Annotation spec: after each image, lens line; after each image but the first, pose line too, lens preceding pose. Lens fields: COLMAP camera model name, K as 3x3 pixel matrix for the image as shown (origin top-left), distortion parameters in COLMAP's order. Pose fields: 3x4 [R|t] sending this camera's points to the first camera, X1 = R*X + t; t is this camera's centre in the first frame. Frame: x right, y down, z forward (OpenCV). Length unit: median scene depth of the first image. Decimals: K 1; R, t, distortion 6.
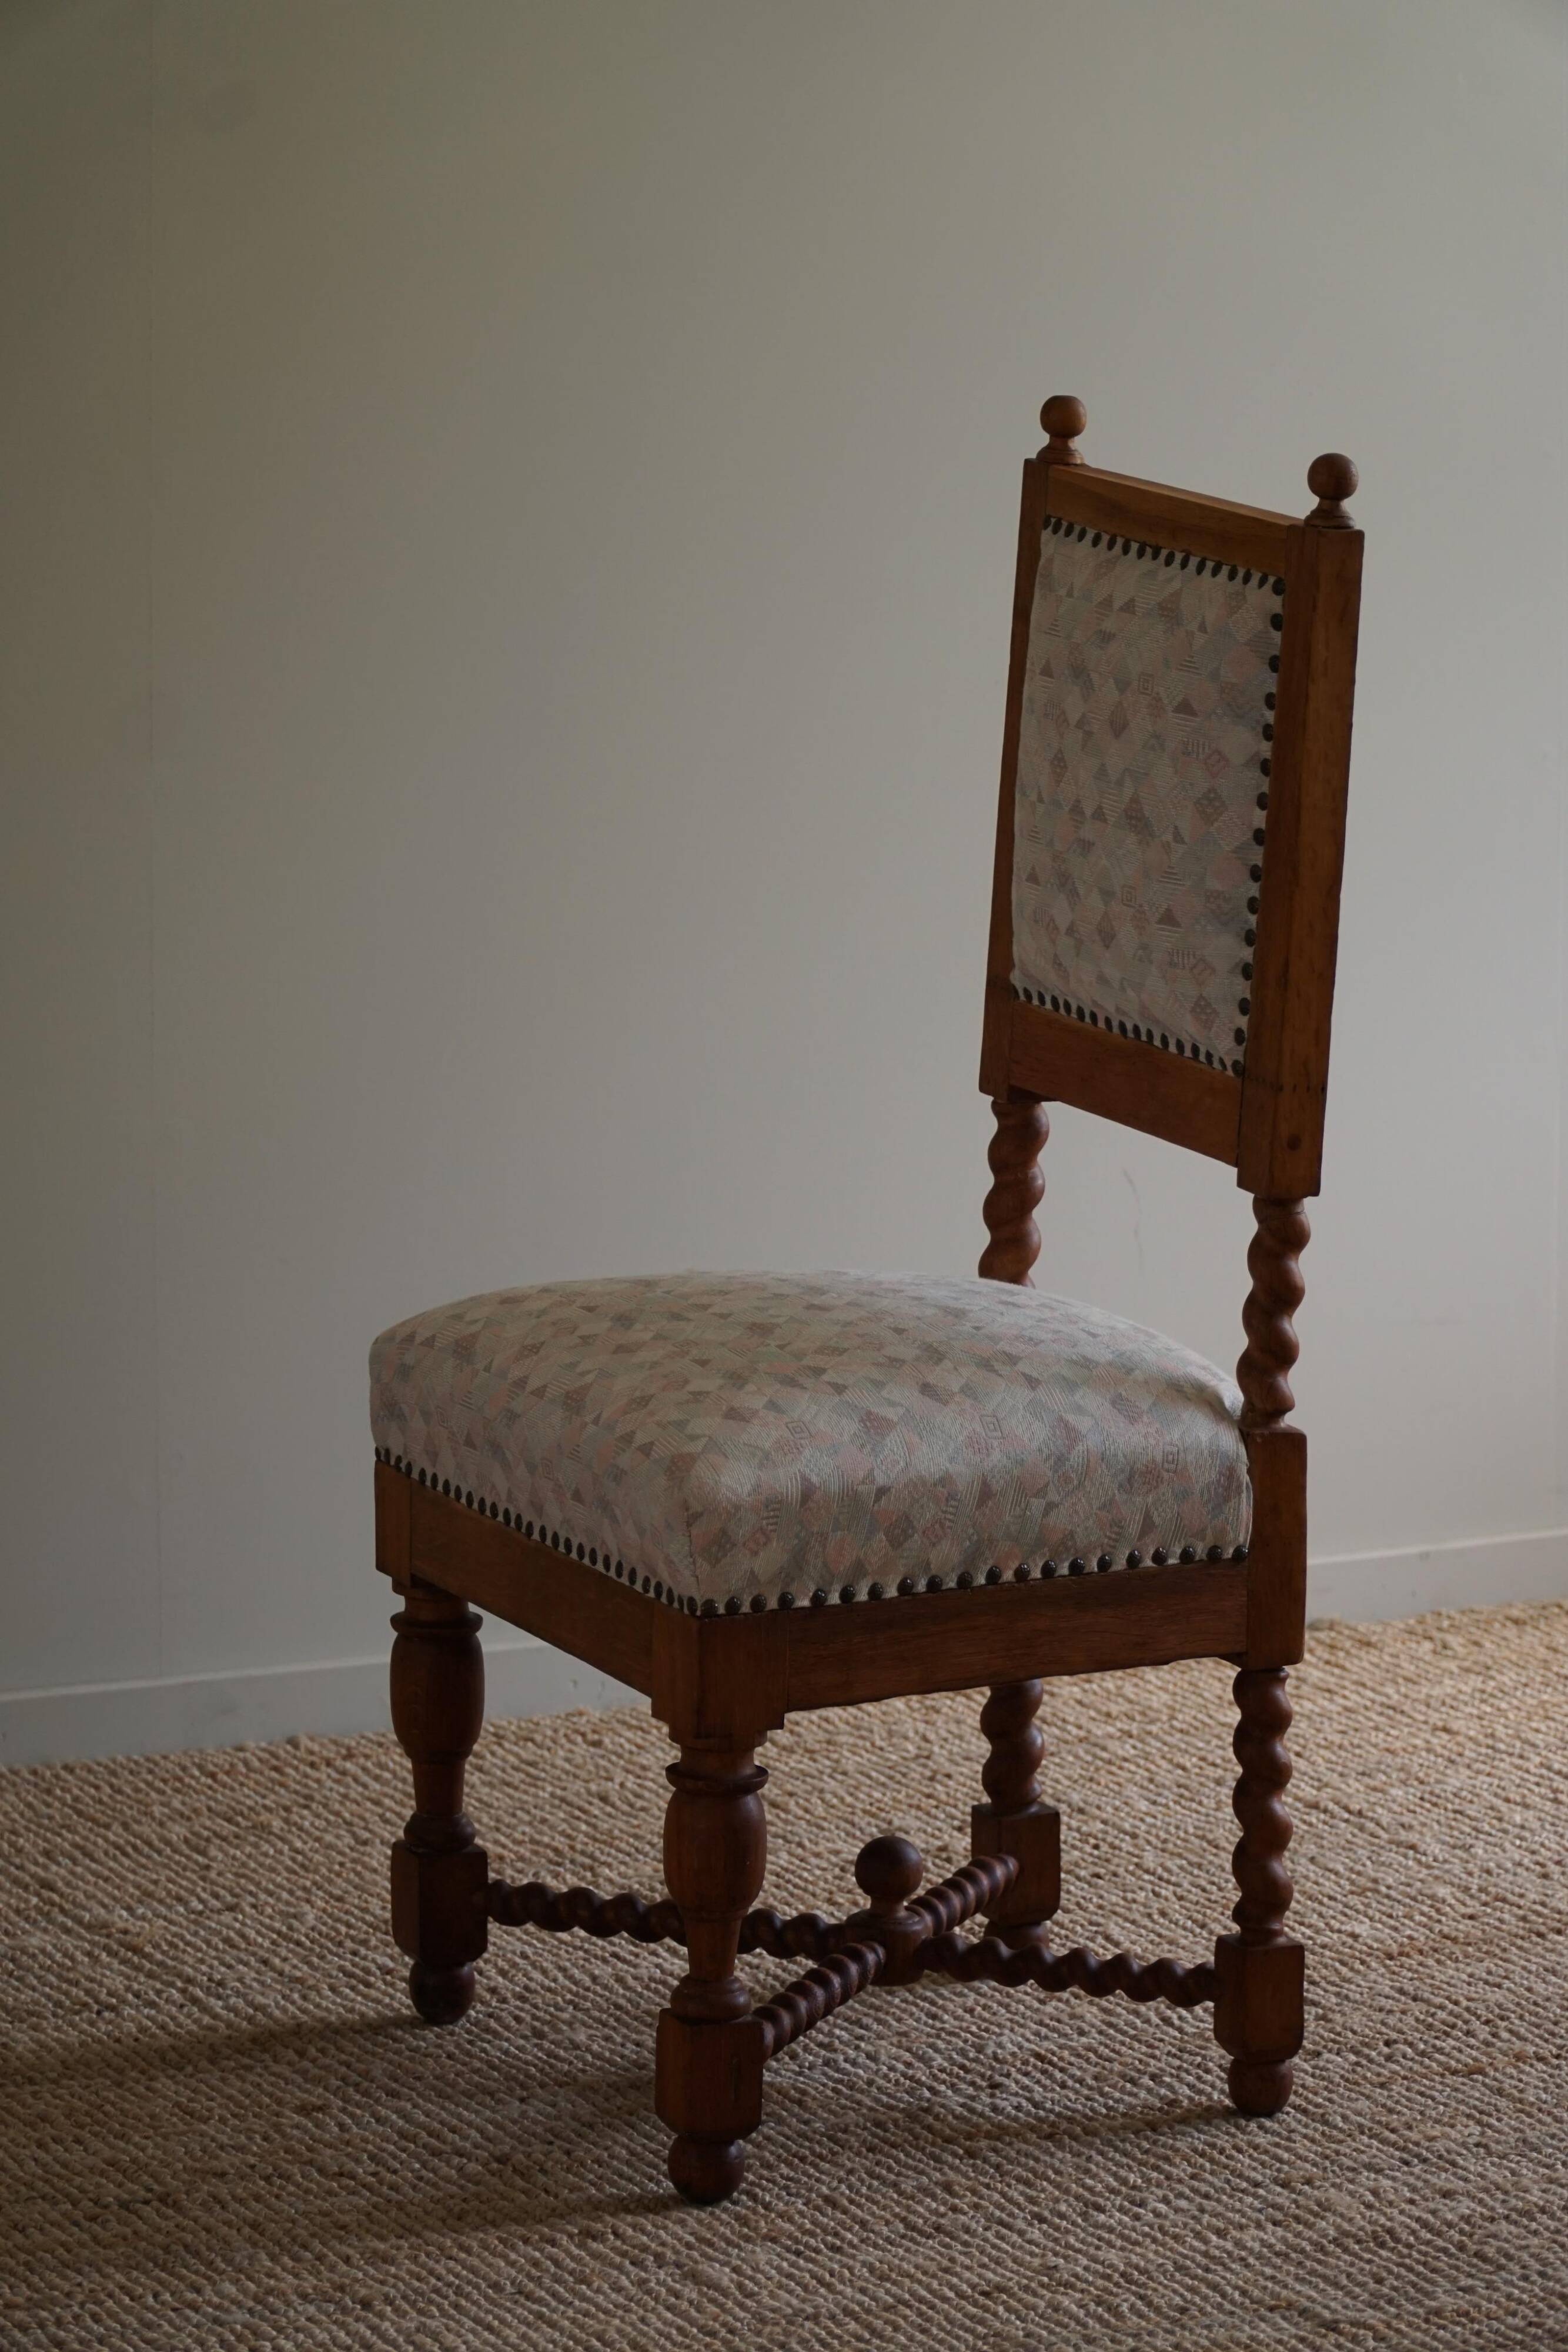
lens RADIAL K [[9991.2, 0, 807.4], [0, 9991.2, 1300.0], [0, 0, 1]] dist [-0.769069, 0.000000]
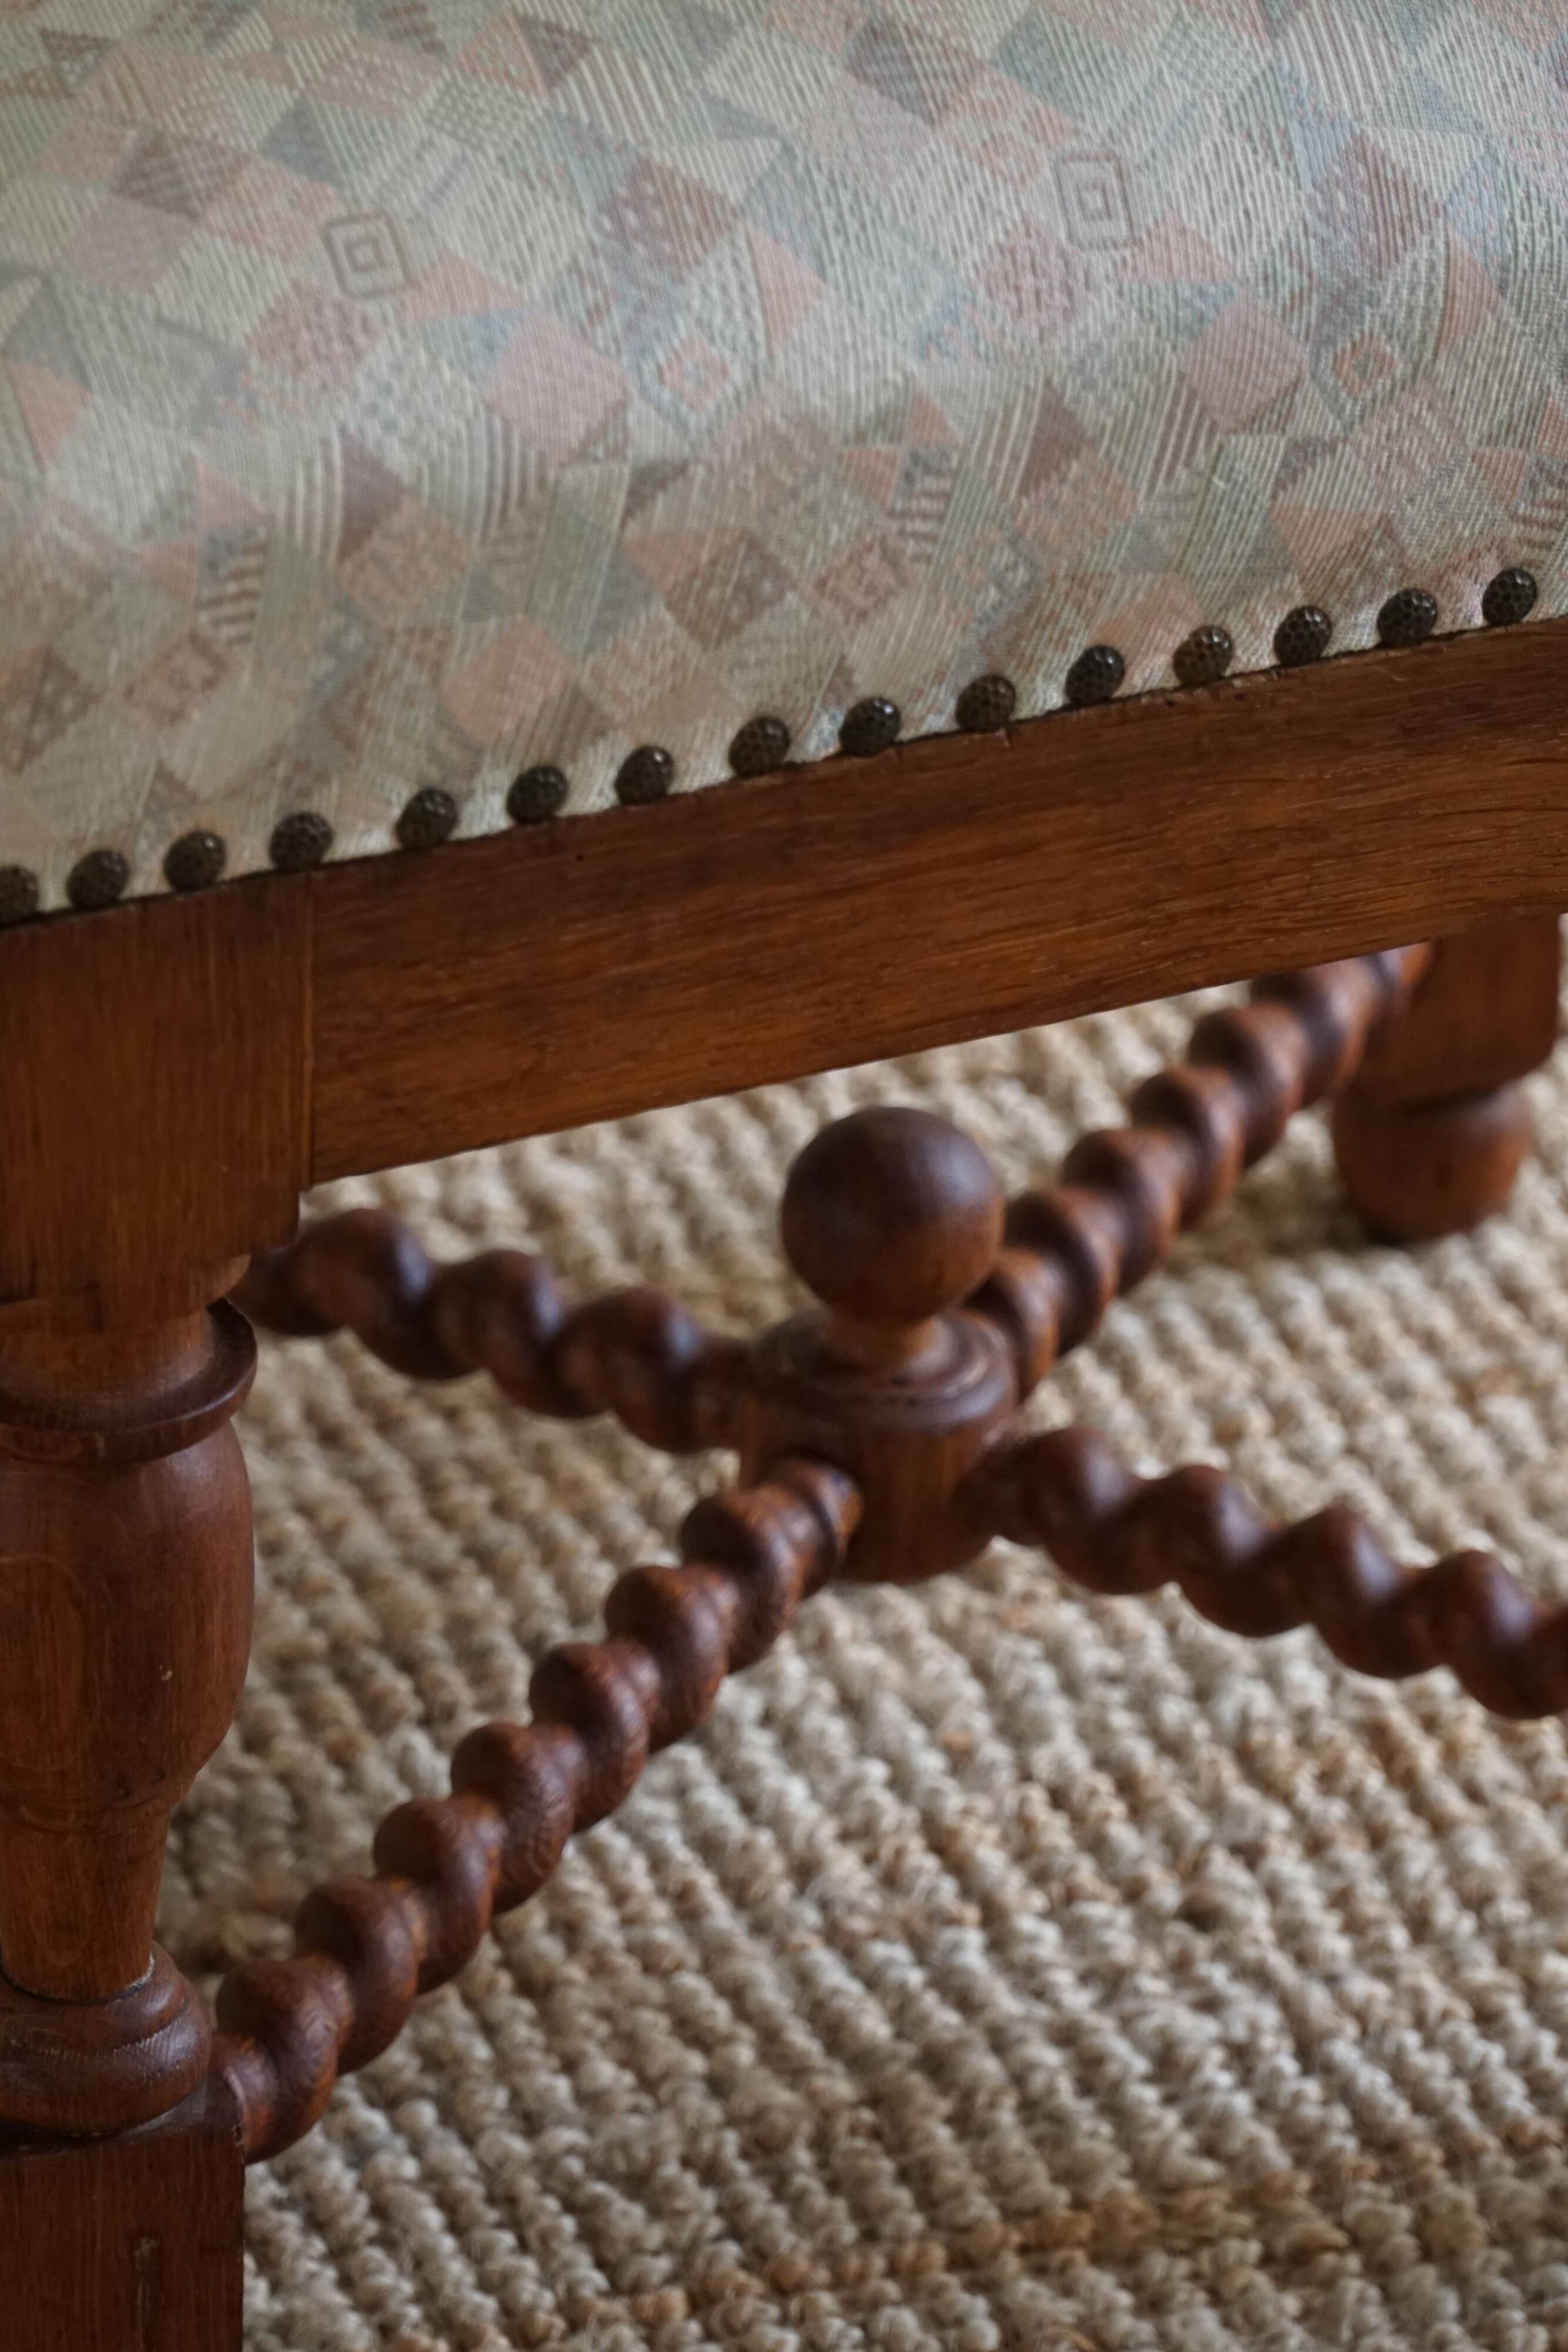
lens RADIAL K [[13965.0, 0, 874.7], [0, 13965.0, 1363.5], [0, 0, 1]] dist [-1.679789, 0.000000]
pose [[0.992313, 0.069782, -0.102201, 0.053556], [-0.031309, 0.940550, 0.338209, -0.086749], [0.119726, -0.332410, 0.935505, 0.612670]]
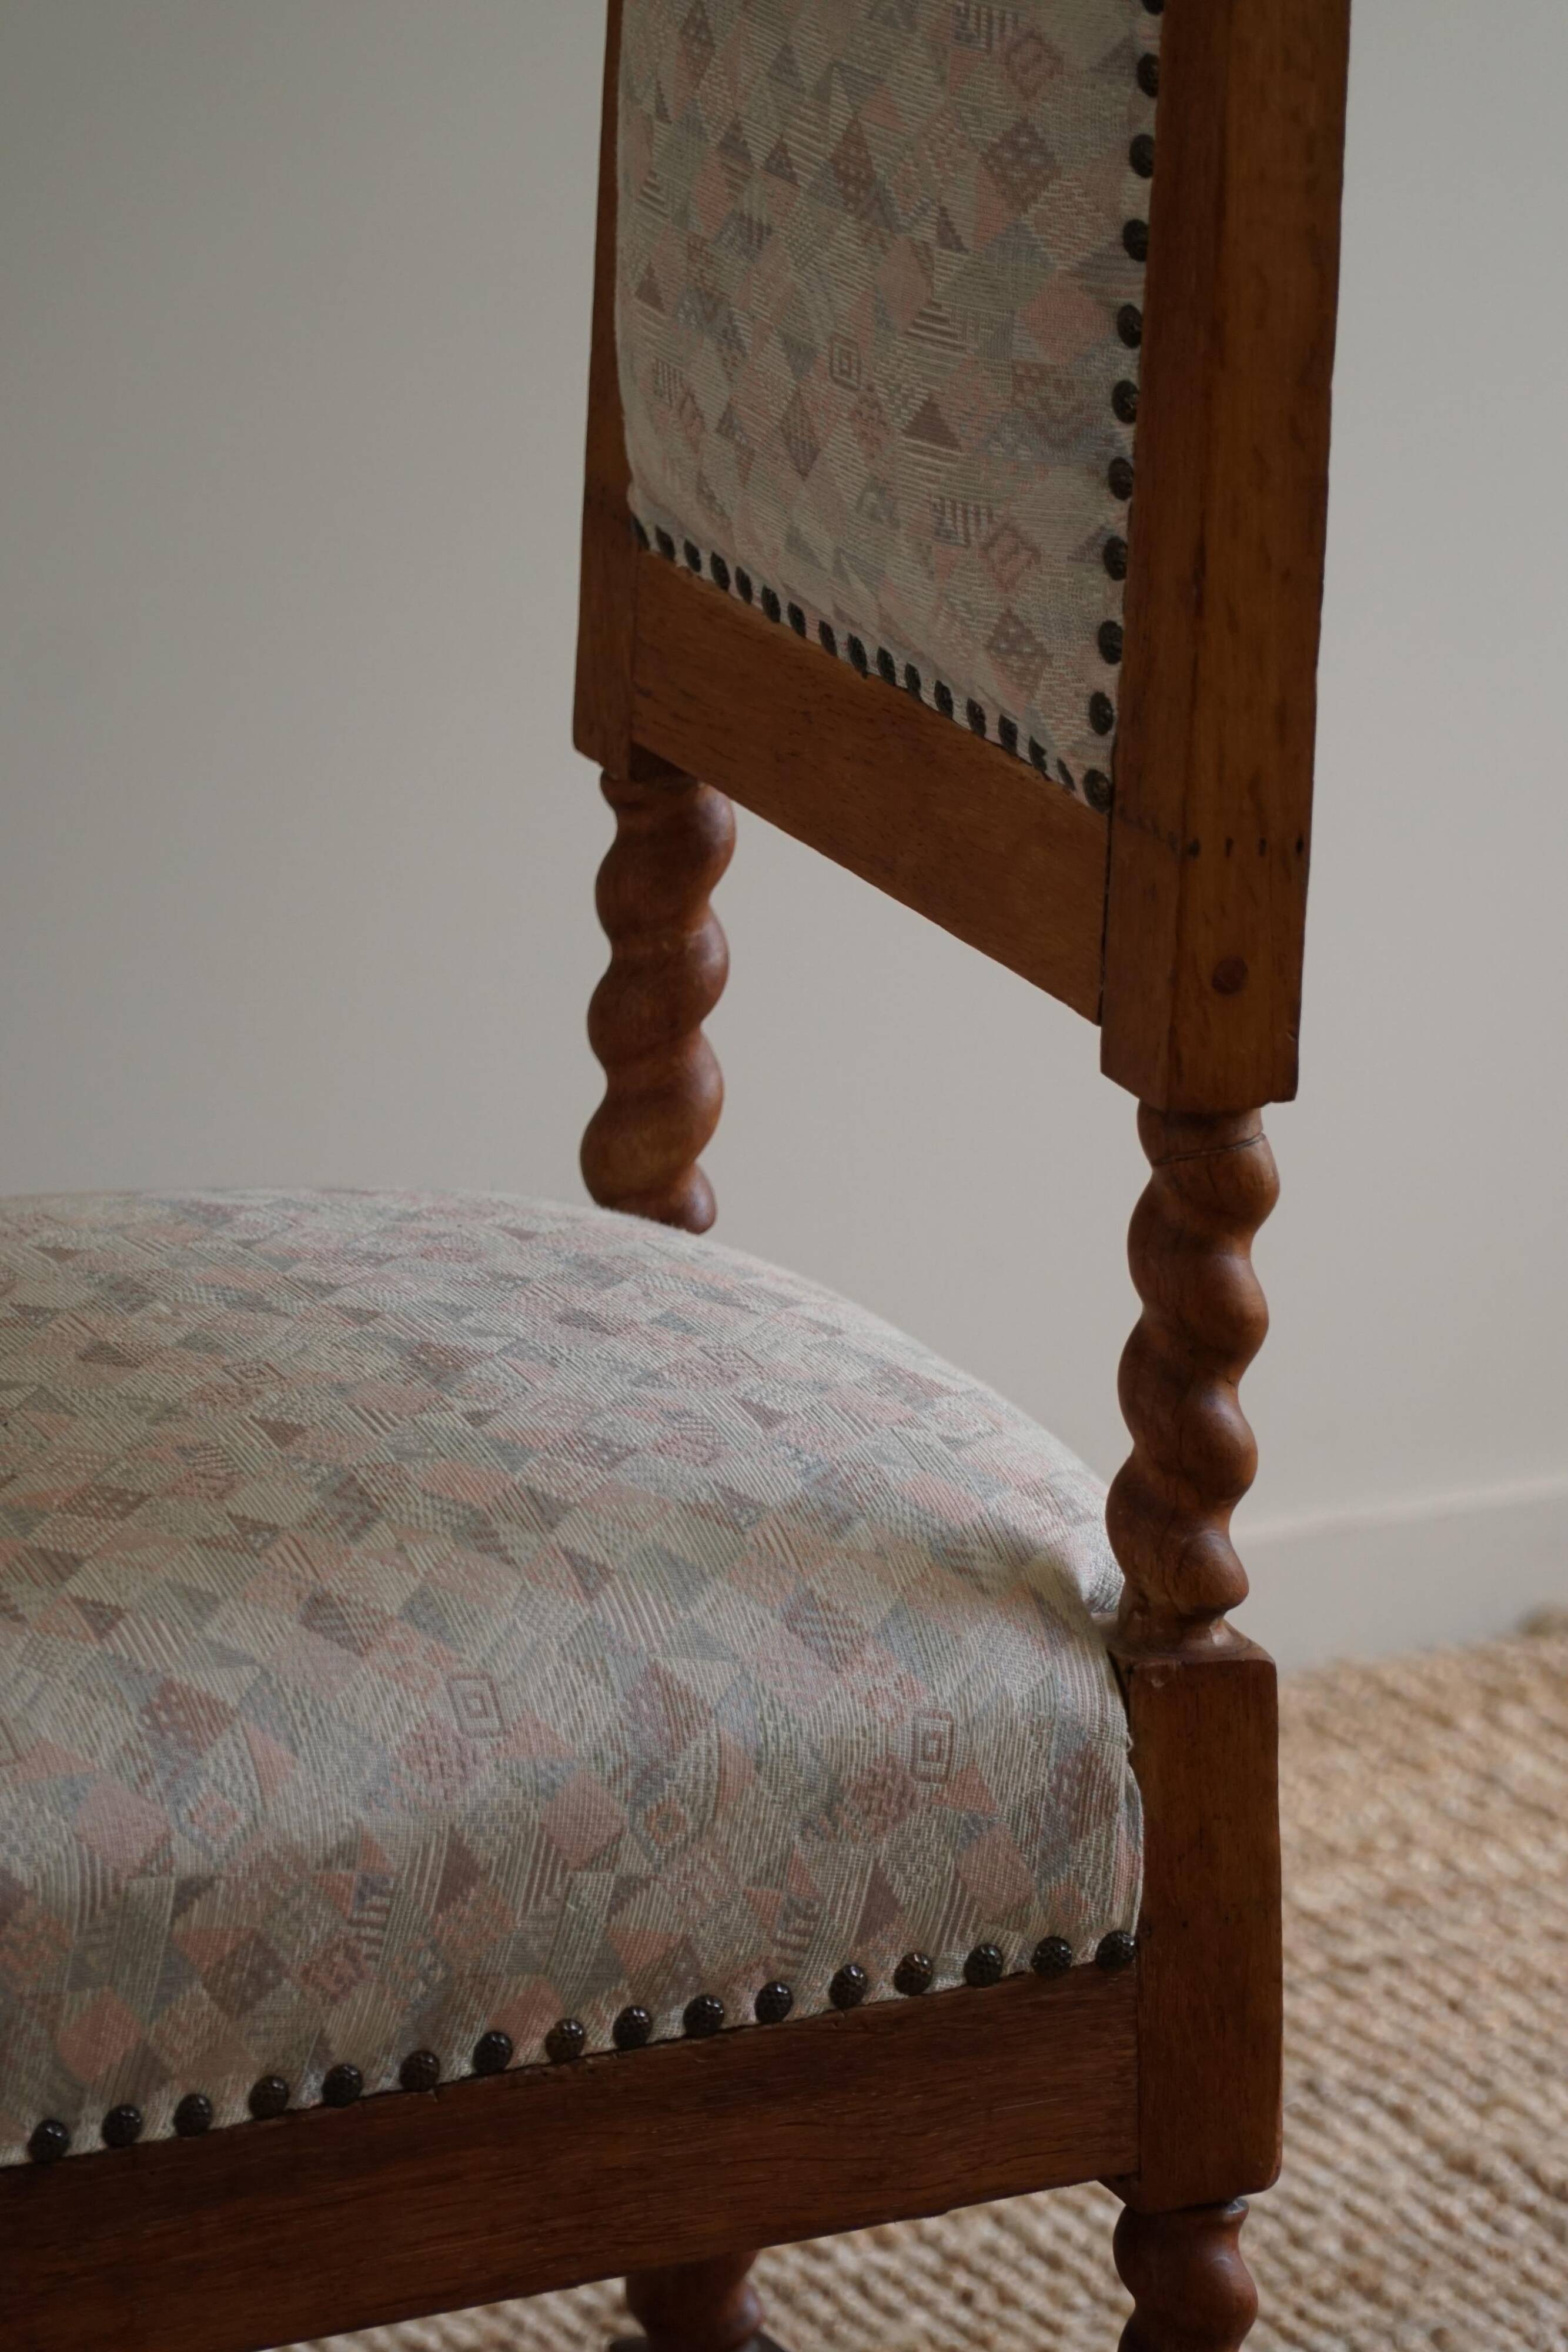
lens RADIAL K [[13965.0, 0, 837.5], [0, 13965.0, 1278.3], [0, 0, 1]] dist [-1.679789, 0.000000]
pose [[0.999027, -0.007891, -0.043399, 0.057313], [0.012045, 0.995279, 0.096302, -0.058760], [0.042434, -0.096731, 0.994406, 0.425746]]
